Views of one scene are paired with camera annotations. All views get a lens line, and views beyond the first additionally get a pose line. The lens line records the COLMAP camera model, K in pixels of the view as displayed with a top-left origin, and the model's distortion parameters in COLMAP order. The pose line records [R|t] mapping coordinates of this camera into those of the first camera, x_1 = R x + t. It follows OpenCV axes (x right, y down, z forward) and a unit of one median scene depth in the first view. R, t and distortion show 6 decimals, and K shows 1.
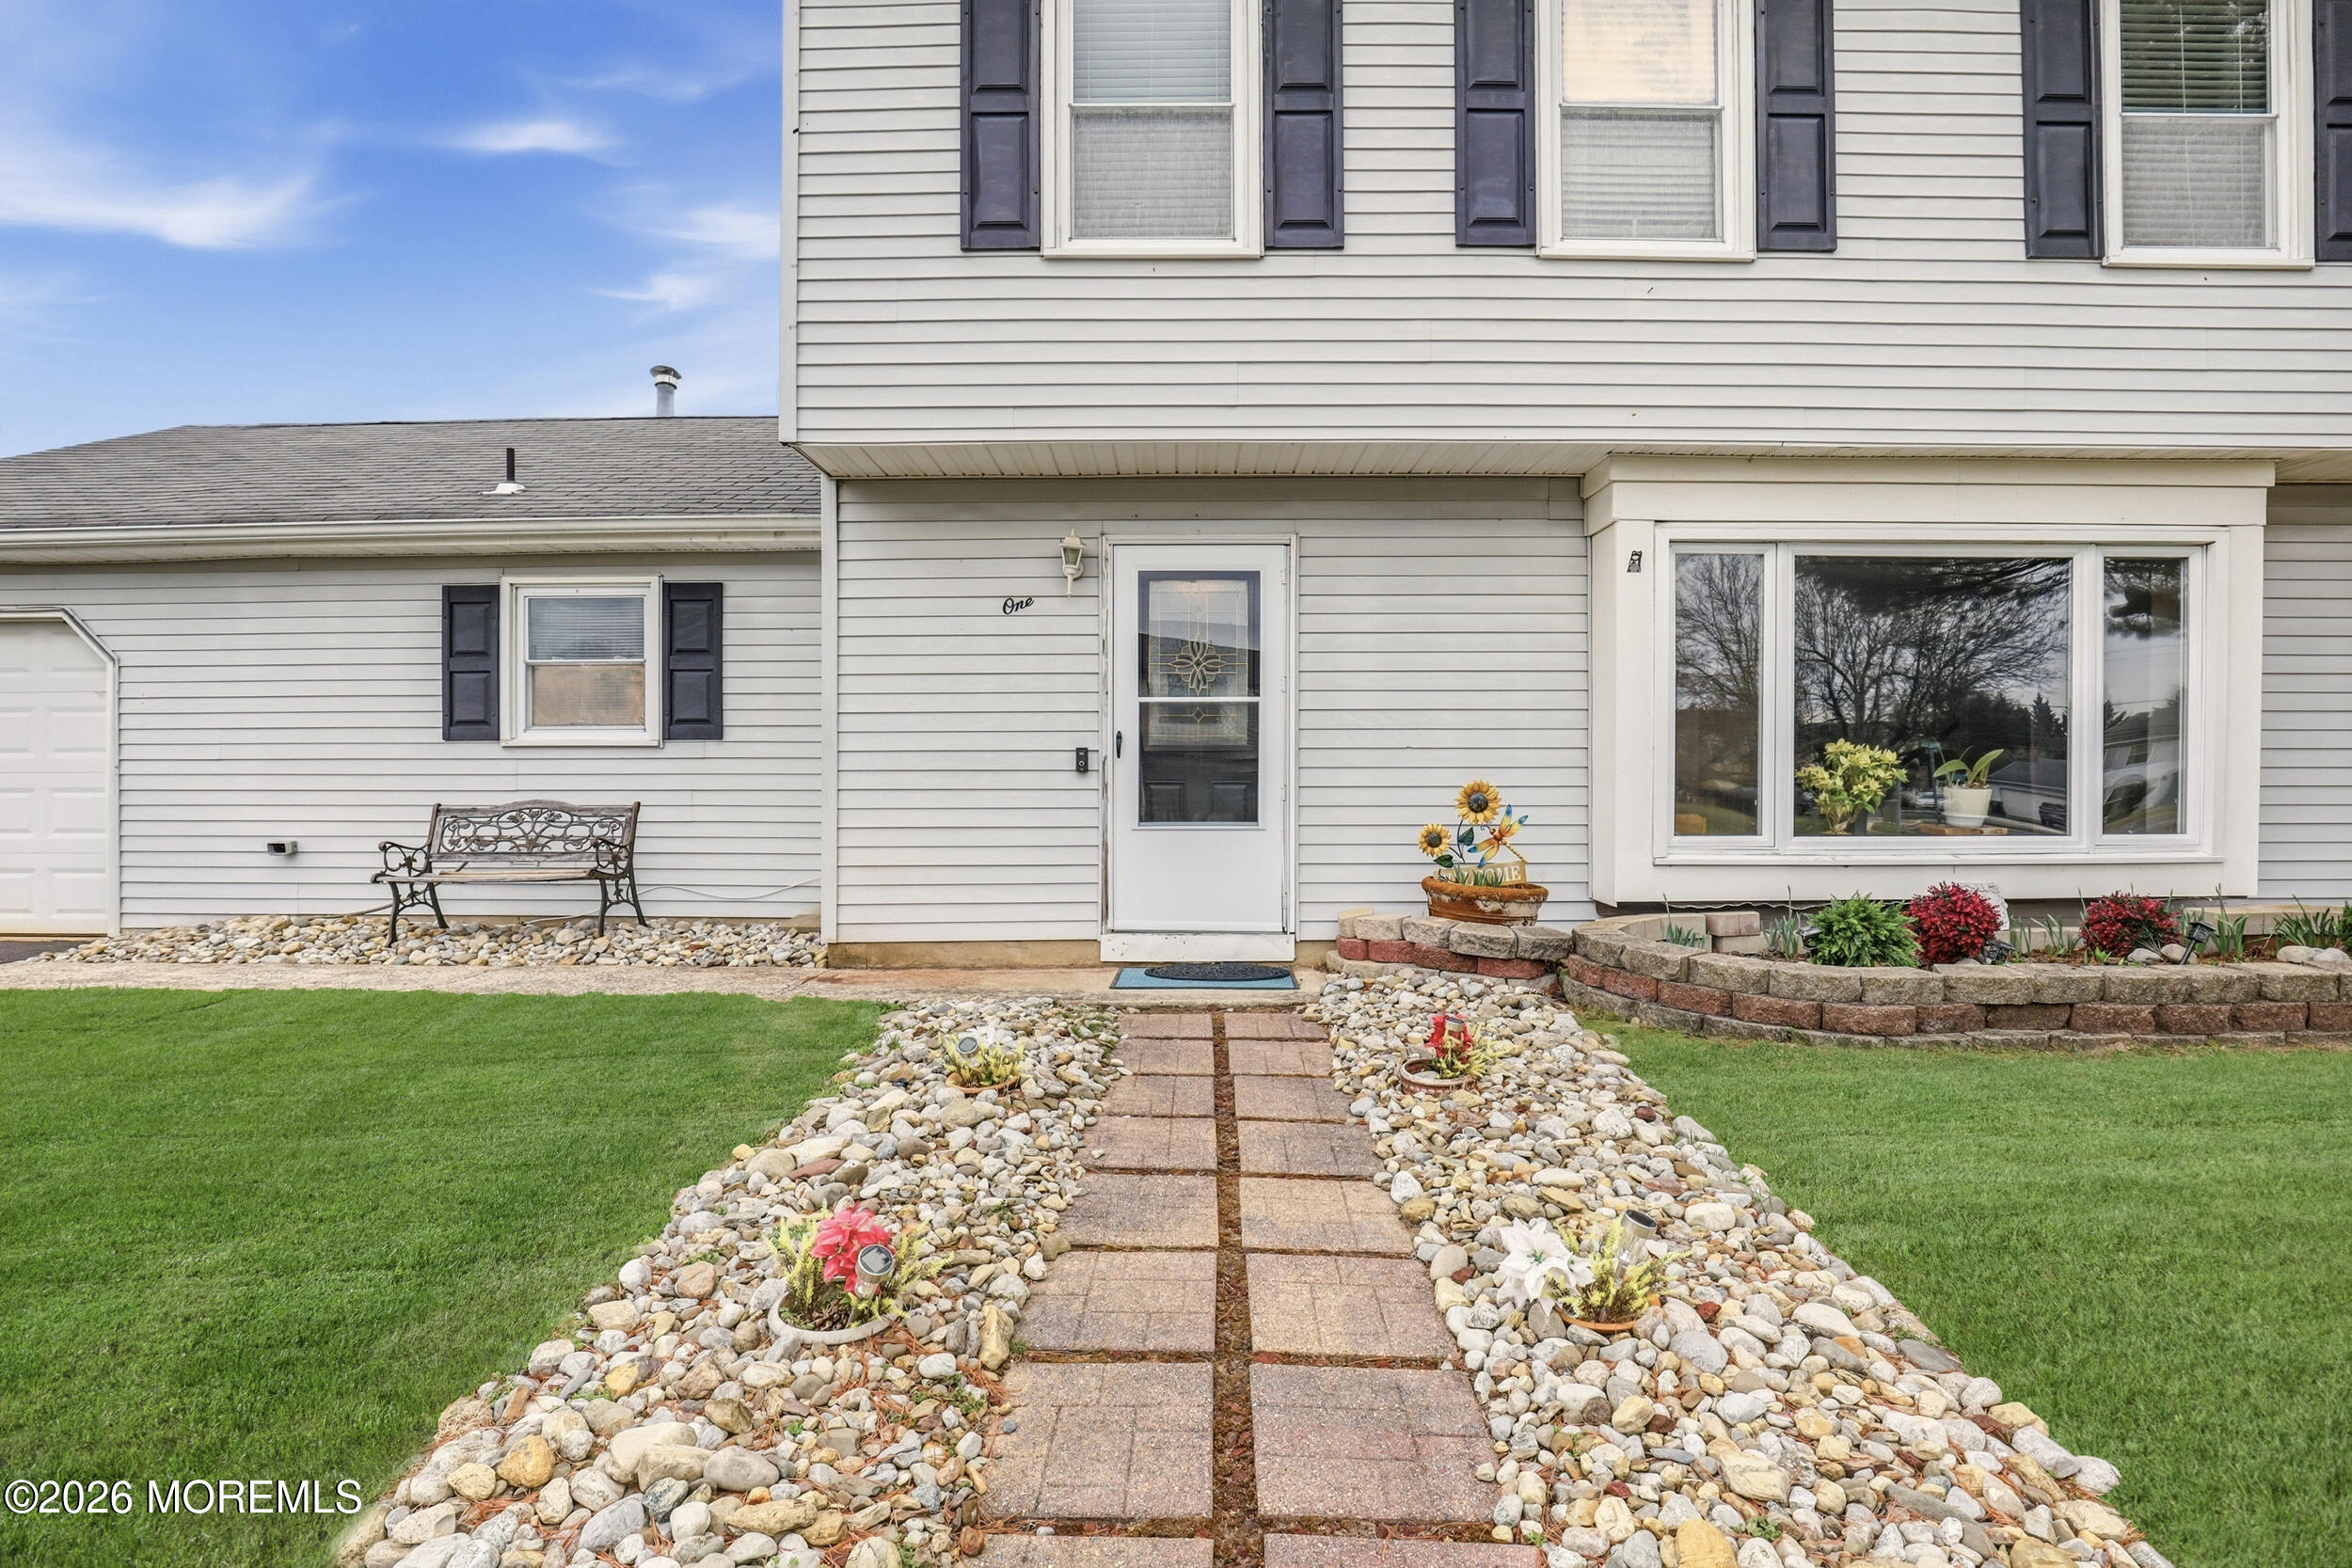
lens RADIAL K [[1082.5, 0, 1156.6], [0, 1082.5, 786.9], [0, 0, 1]] dist [-0.032042, 0.004401]
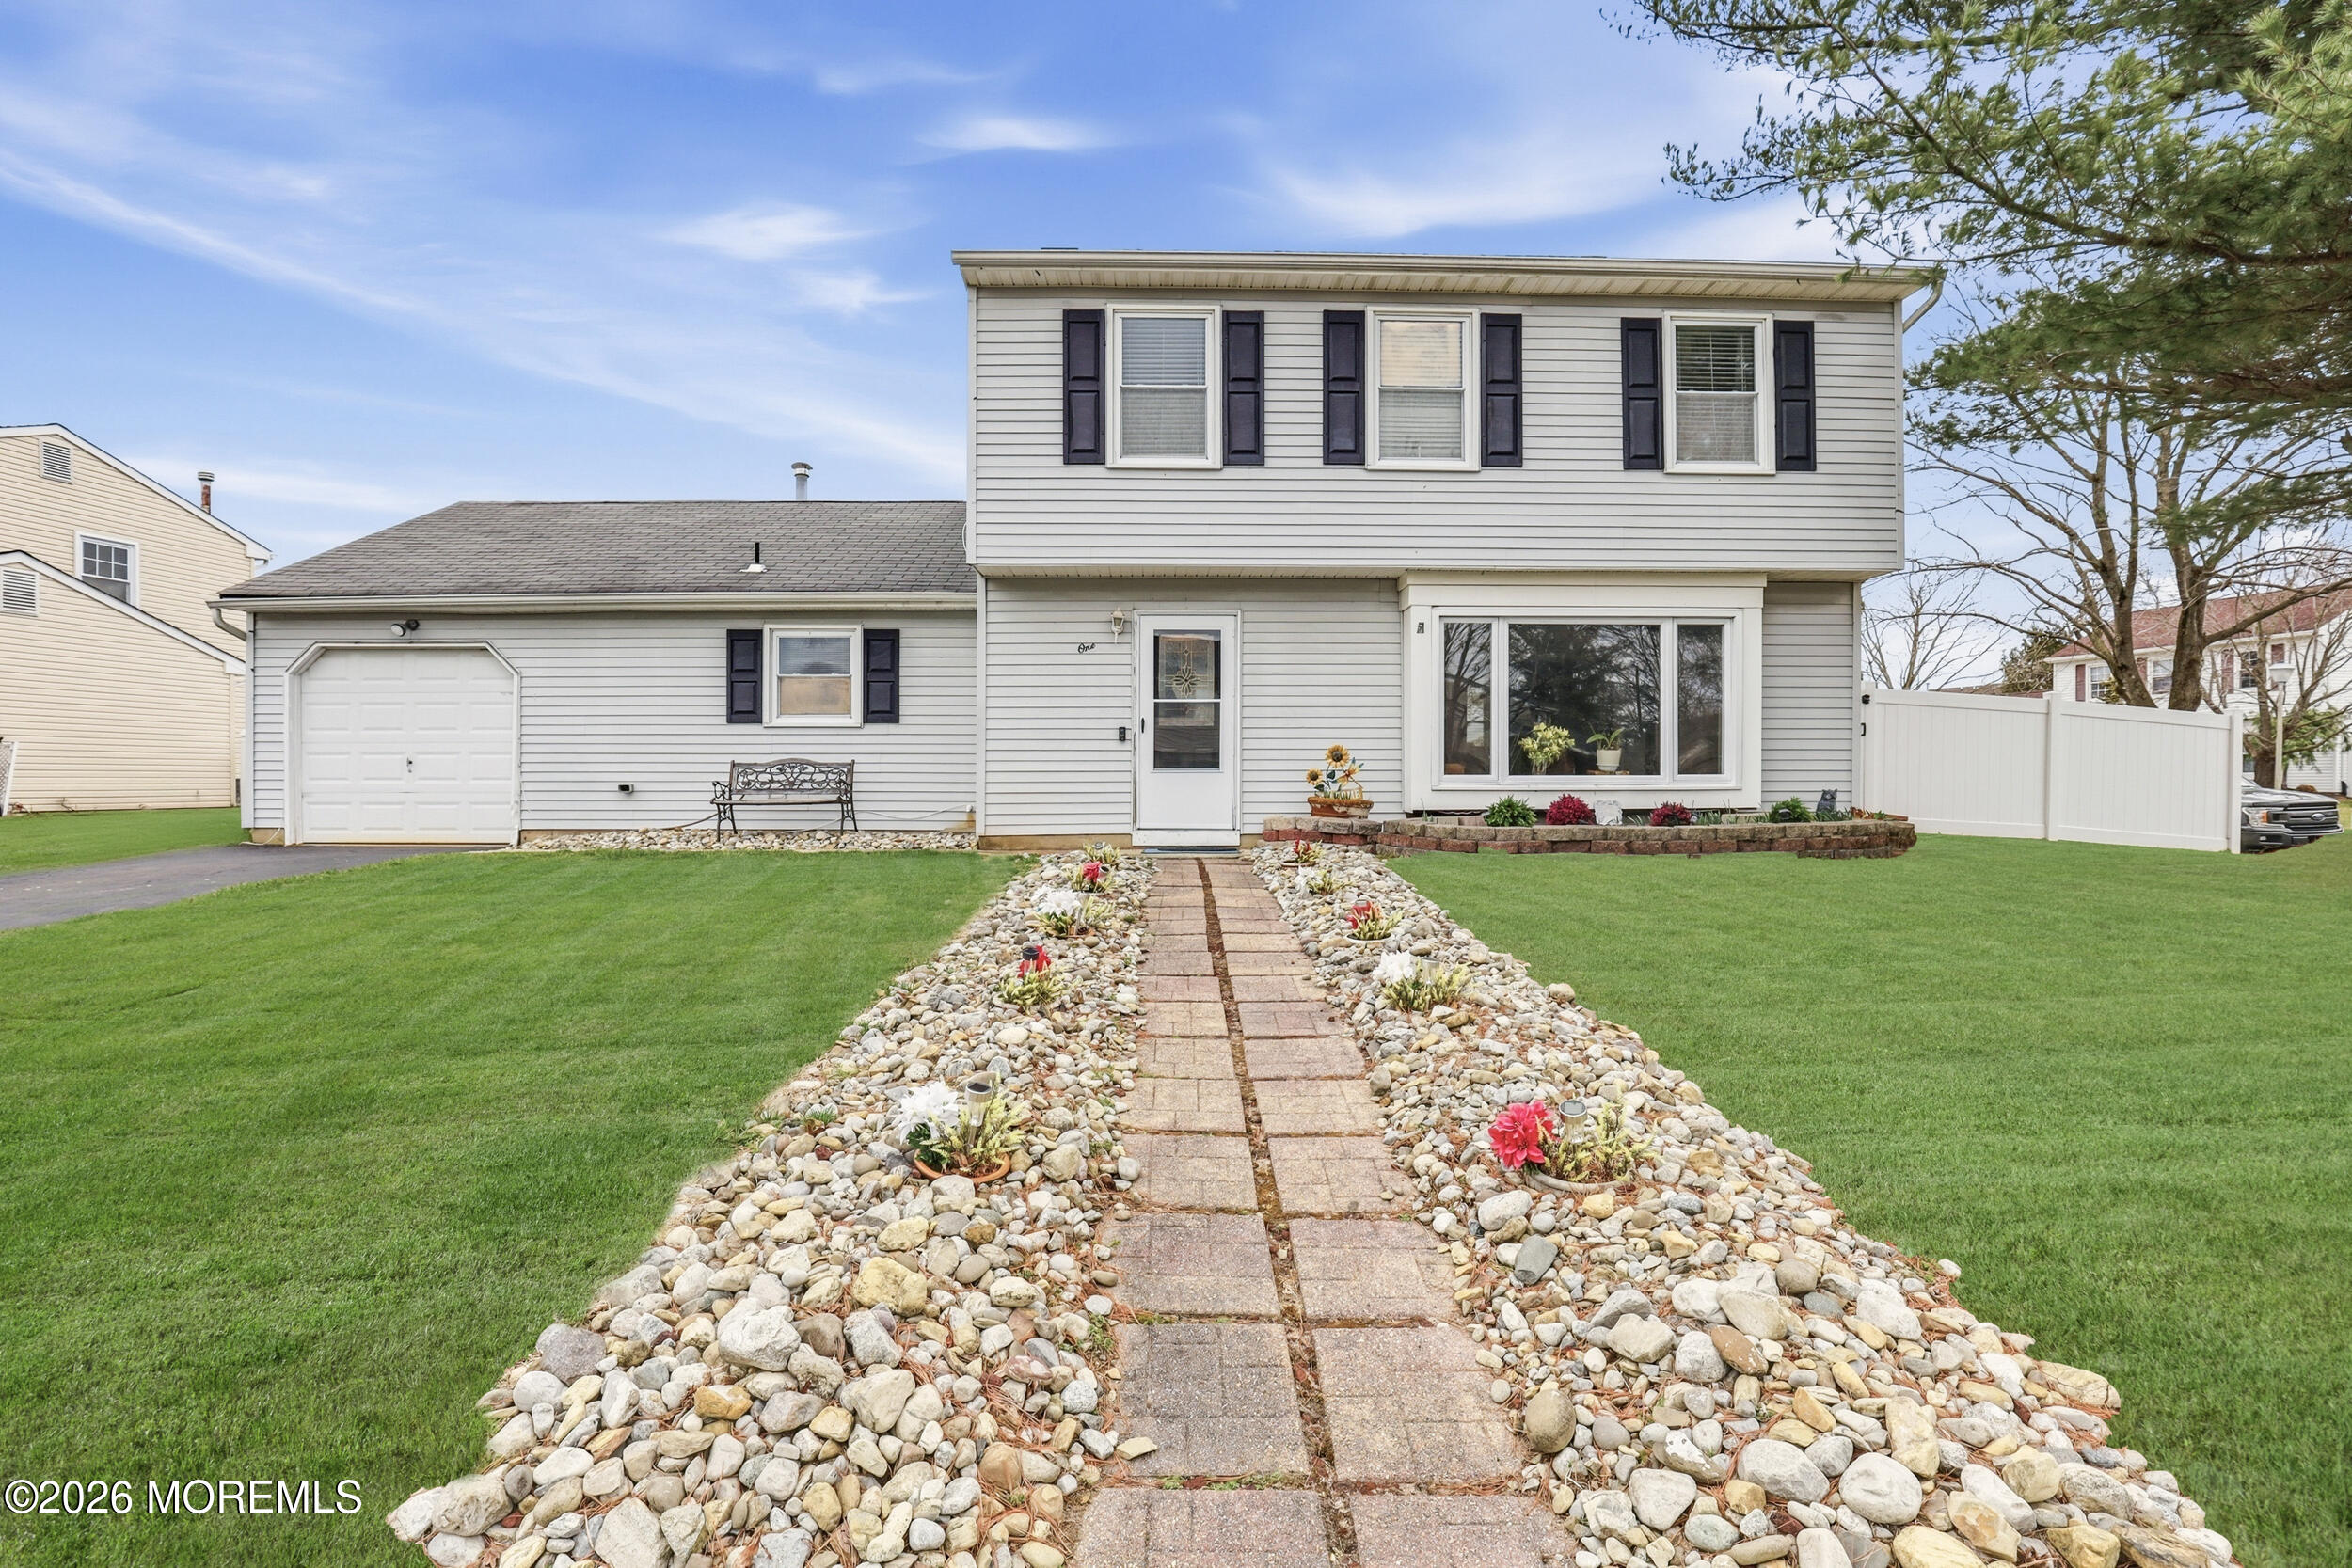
lens RADIAL K [[1082.5, 0, 1171.1], [0, 1082.5, 784.0], [0, 0, 1]] dist [-0.032042, 0.004401]
pose [[0.999610, 0.002940, 0.027757, -0.038054], [-0.002586, 0.999915, -0.012773, 0.082427], [-0.027792, 0.012697, 0.999533, -0.811166]]
